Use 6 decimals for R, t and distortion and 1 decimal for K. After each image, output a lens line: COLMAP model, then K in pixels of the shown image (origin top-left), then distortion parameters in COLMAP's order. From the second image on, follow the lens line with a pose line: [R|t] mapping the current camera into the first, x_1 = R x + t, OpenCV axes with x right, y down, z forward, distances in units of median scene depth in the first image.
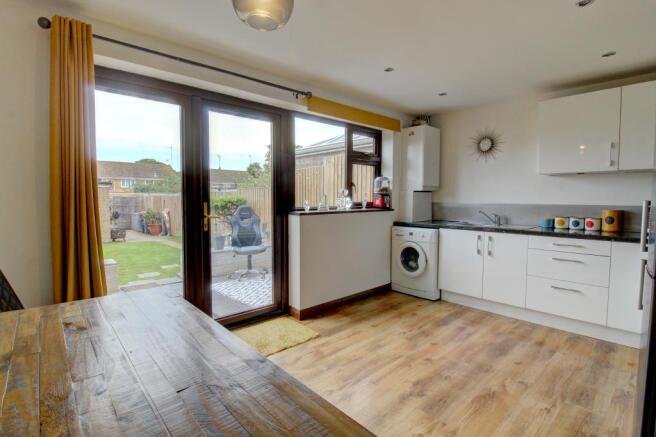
lens RADIAL K [[333.6, 0, 337.6], [0, 333.6, 216.3], [0, 0, 1]] dist [-0.001852, -0.000806]
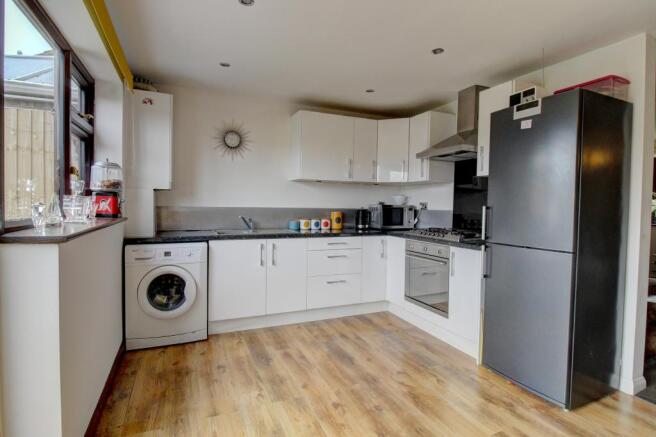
lens RADIAL K [[333.6, 0, 337.6], [0, 333.6, 216.3], [0, 0, 1]] dist [-0.001852, -0.000806]
pose [[0.322554, -0.031812, 0.946016, -0.351579], [0.037442, 0.999082, 0.020830, -0.027268], [-0.945810, 0.028702, 0.323449, 0.551184]]
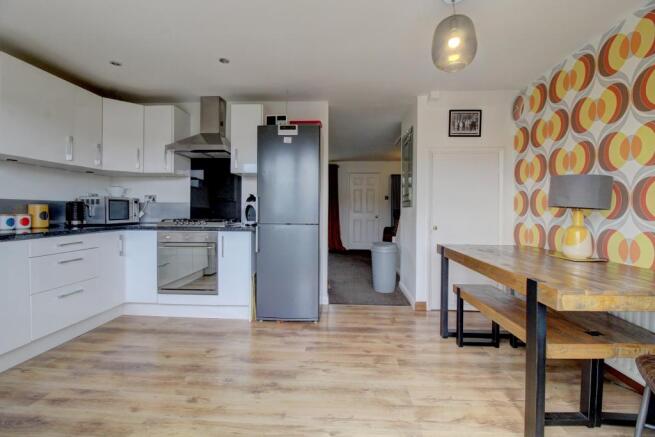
lens RADIAL K [[298.4, 0, 330.5], [0, 298.4, 215.9], [0, 0, 1]] dist [-0.014091, -0.000619]
pose [[-0.685860, -0.024411, 0.727324, -0.316565], [0.030613, 0.997585, 0.062349, -0.013370], [-0.727089, 0.065028, -0.683456, 0.911108]]
